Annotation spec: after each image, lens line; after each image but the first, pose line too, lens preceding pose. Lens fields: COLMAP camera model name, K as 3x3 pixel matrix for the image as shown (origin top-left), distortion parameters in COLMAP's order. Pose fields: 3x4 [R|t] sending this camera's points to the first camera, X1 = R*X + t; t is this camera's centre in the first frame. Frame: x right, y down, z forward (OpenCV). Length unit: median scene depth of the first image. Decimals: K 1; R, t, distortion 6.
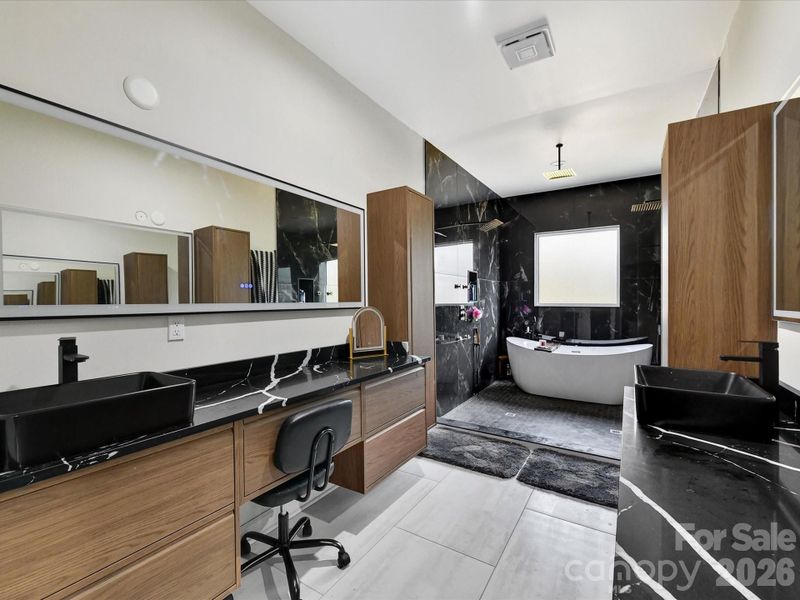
lens RADIAL K [[361.4, 0, 400.0], [0, 361.4, 300.0], [0, 0, 1]] dist [0.001726, 0.000020]
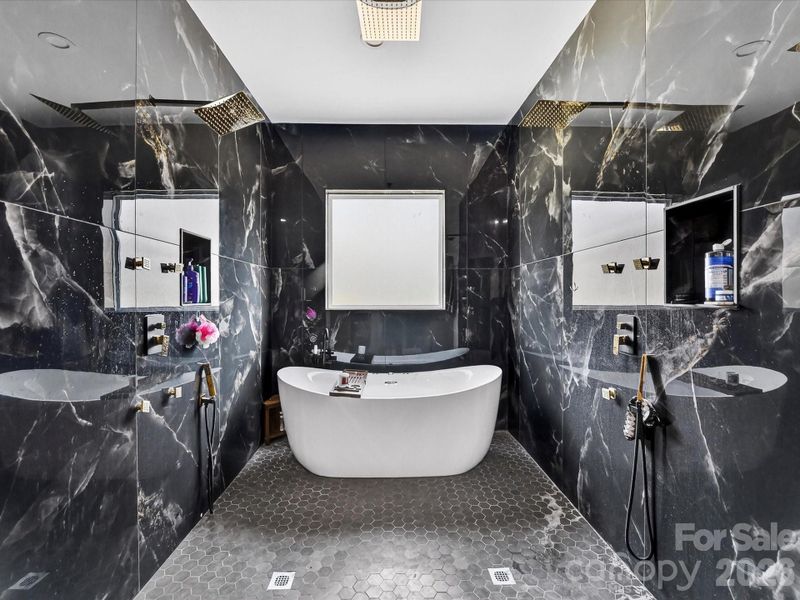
lens RADIAL K [[361.4, 0, 400.0], [0, 361.4, 300.0], [0, 0, 1]] dist [0.001726, 0.000020]
pose [[0.830283, -0.001297, 0.557340, 0.147267], [-0.000670, 0.999994, 0.003326, -0.001857], [-0.557341, -0.003135, 0.830278, 0.457287]]
